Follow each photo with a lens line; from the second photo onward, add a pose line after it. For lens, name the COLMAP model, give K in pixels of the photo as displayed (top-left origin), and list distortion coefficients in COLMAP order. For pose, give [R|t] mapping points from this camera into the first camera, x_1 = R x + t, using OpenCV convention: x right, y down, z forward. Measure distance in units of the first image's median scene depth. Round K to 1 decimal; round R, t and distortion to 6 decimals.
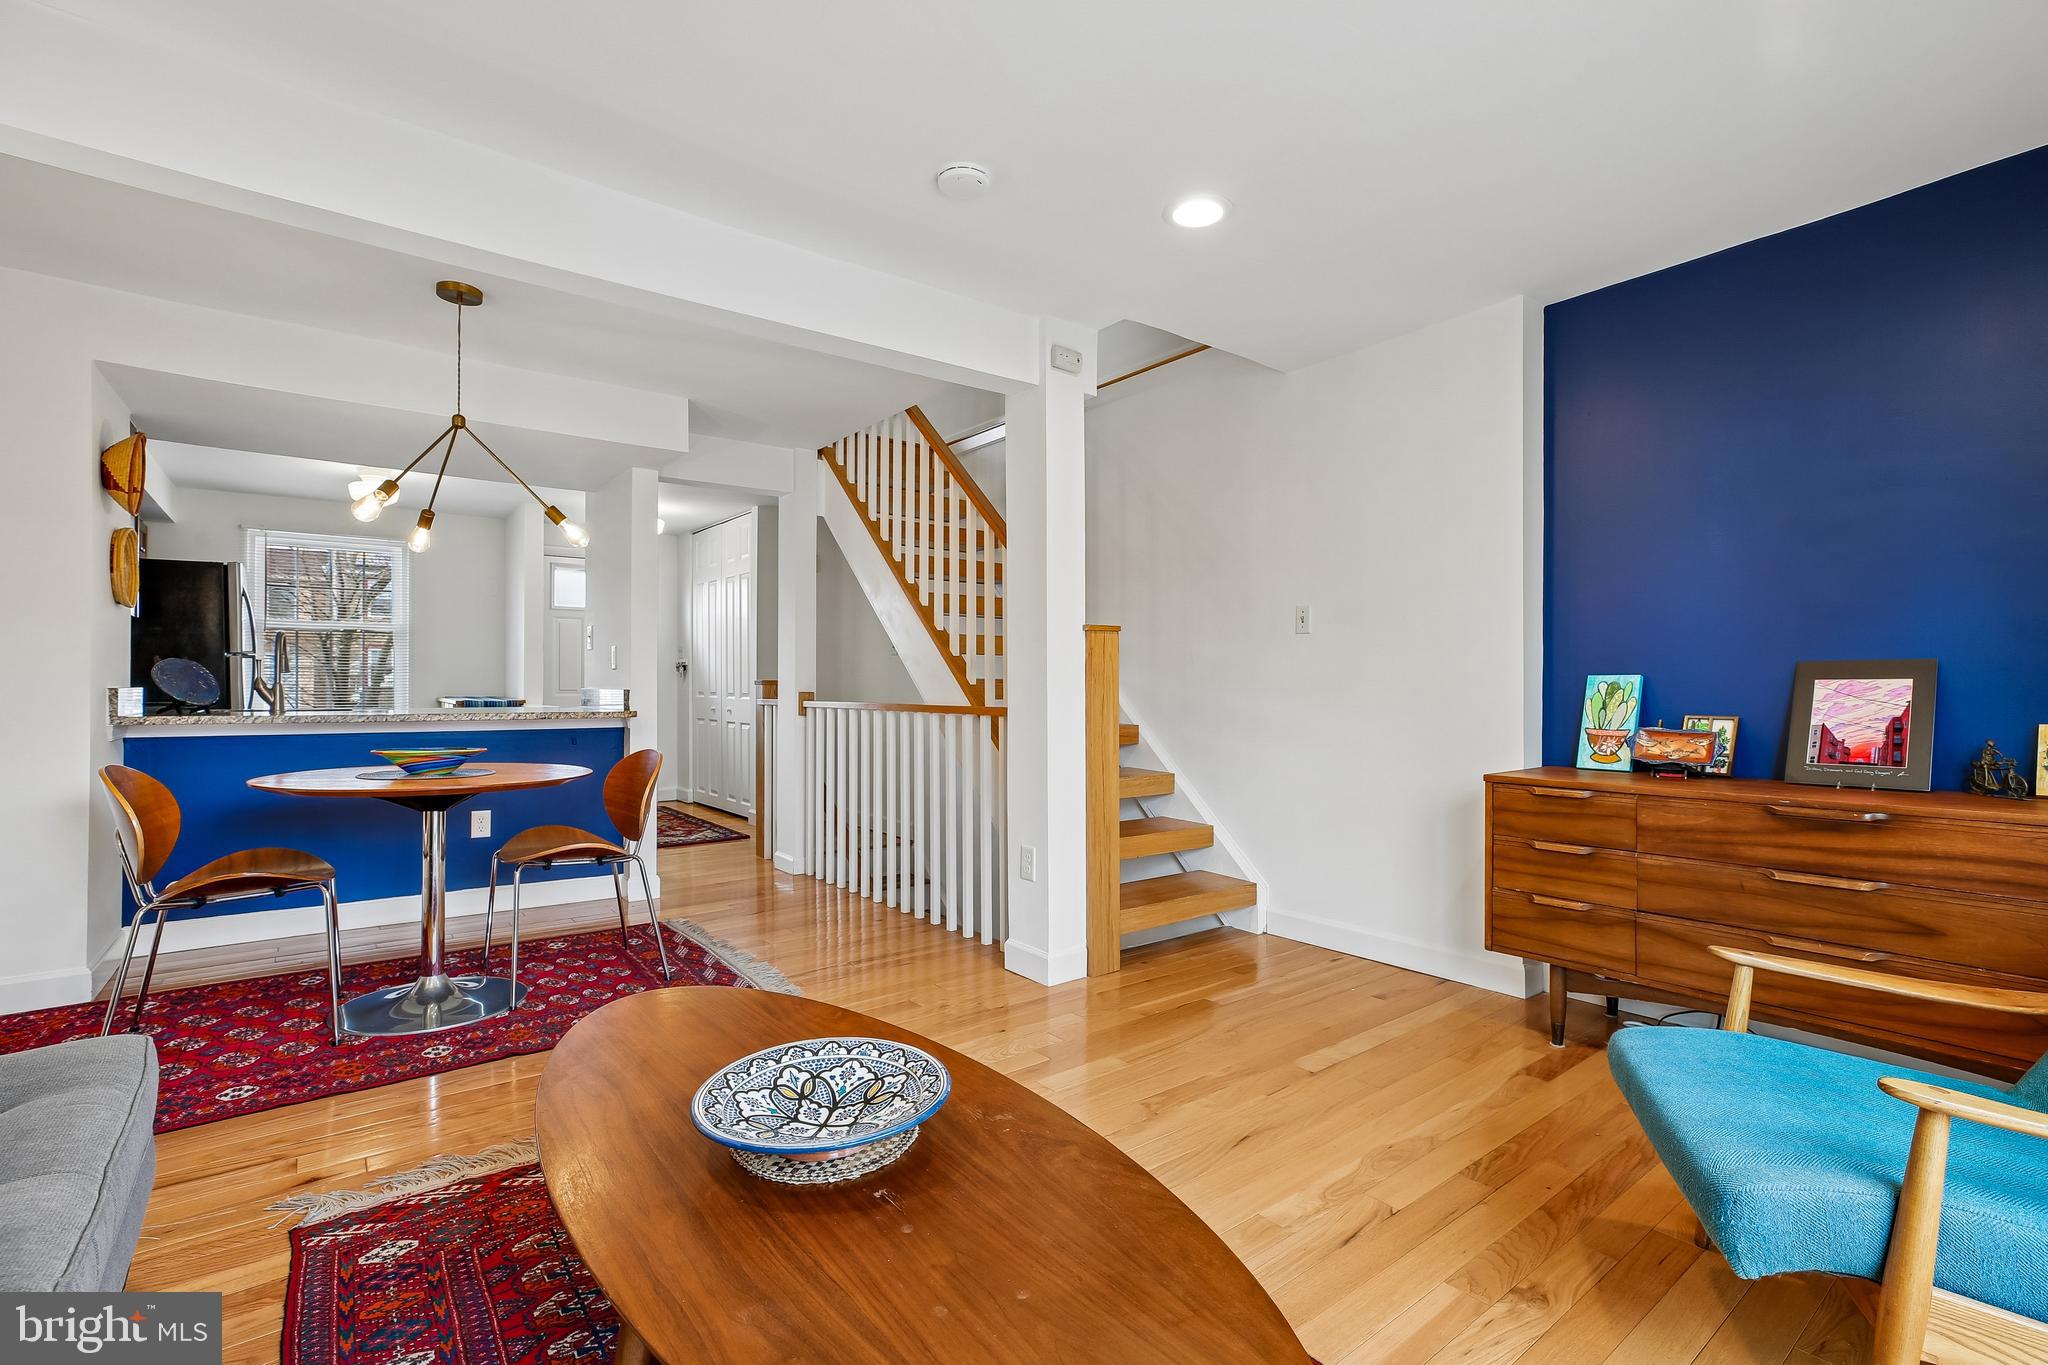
lens RADIAL K [[934.0, 0, 1029.9], [0, 934.0, 679.2], [0, 0, 1]] dist [-0.020580, 0.013919]
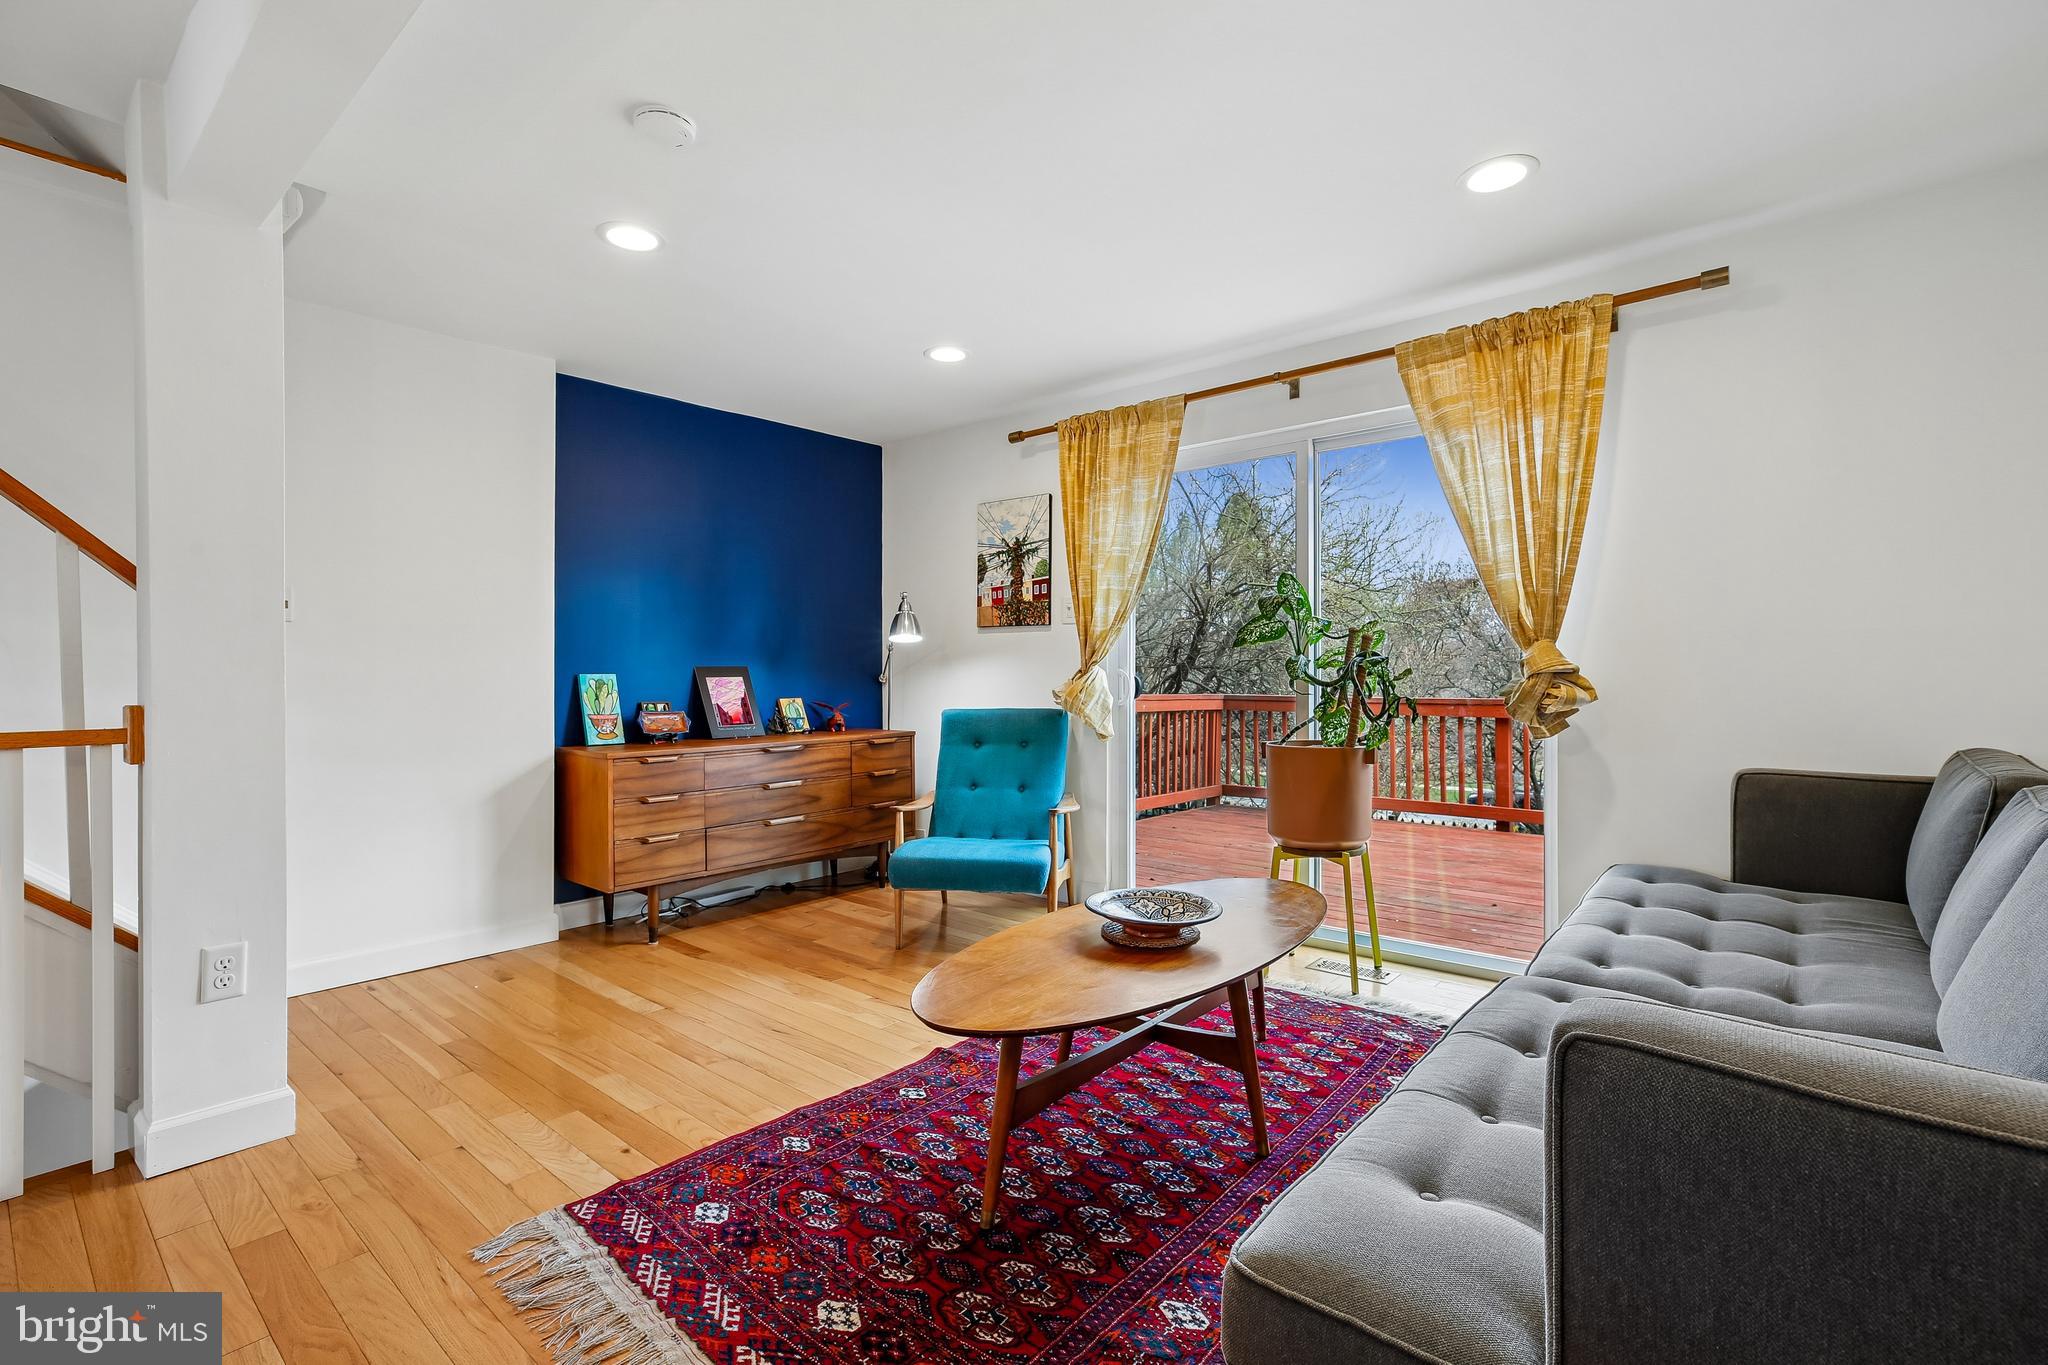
lens RADIAL K [[934.0, 0, 1029.9], [0, 934.0, 679.2], [0, 0, 1]] dist [-0.020580, 0.013919]
pose [[-0.198728, -0.008383, 0.980019, -0.592792], [-0.003152, 0.999964, 0.007915, -0.006875], [-0.980050, -0.001516, -0.198747, 0.482014]]
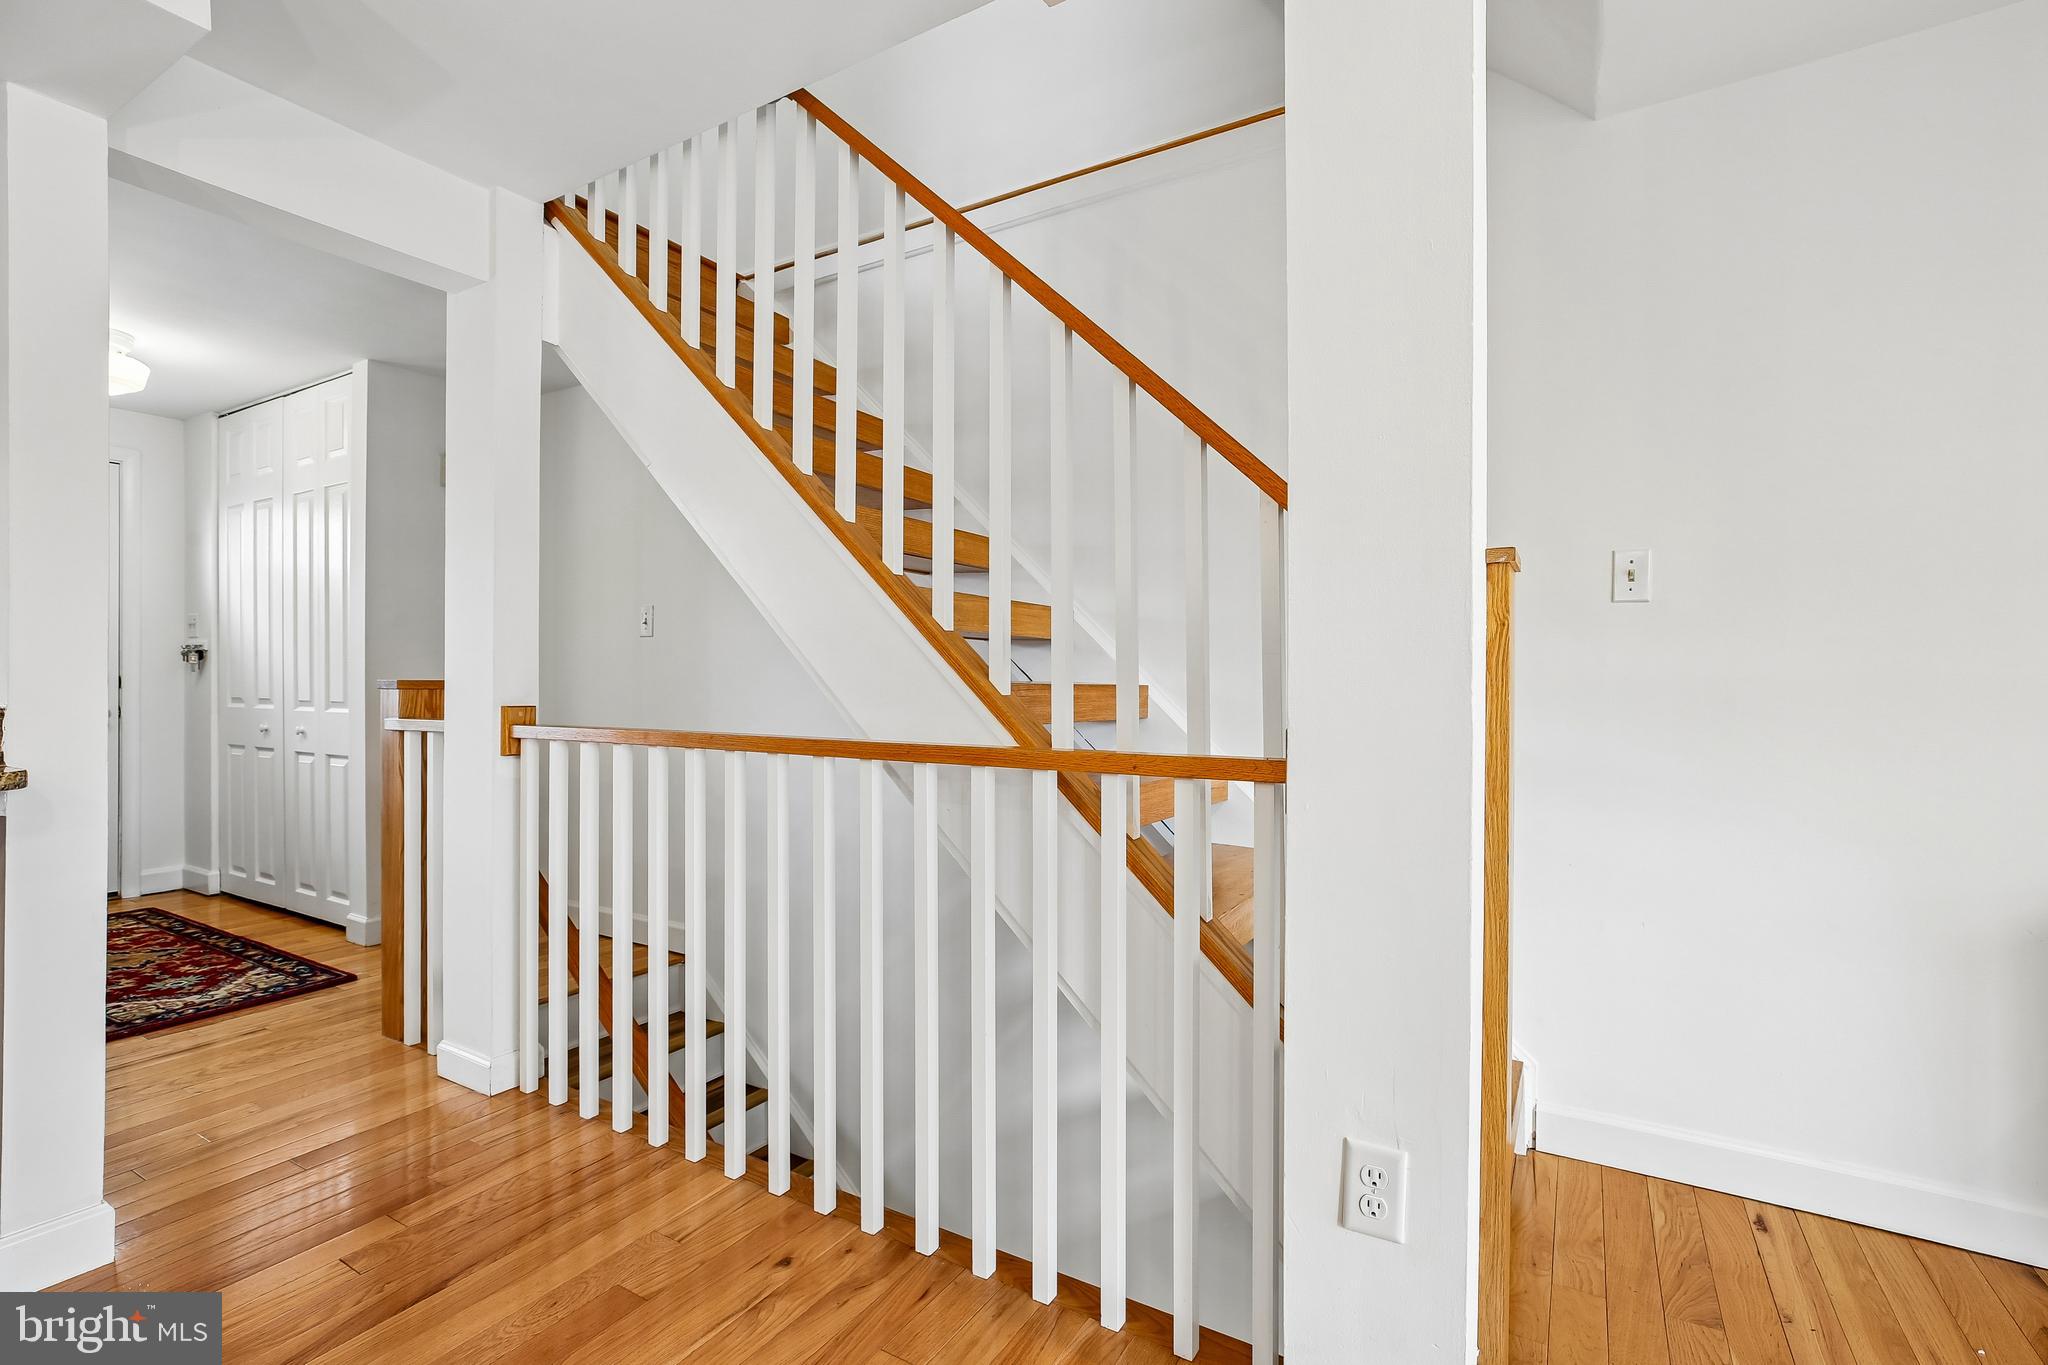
lens RADIAL K [[934.0, 0, 1029.9], [0, 934.0, 679.2], [0, 0, 1]] dist [-0.020580, 0.013919]
pose [[0.931315, 0.001994, 0.364208, -0.212910], [-0.003559, 0.999987, 0.003627, -0.003308], [-0.364196, -0.004675, 0.931310, 0.581569]]
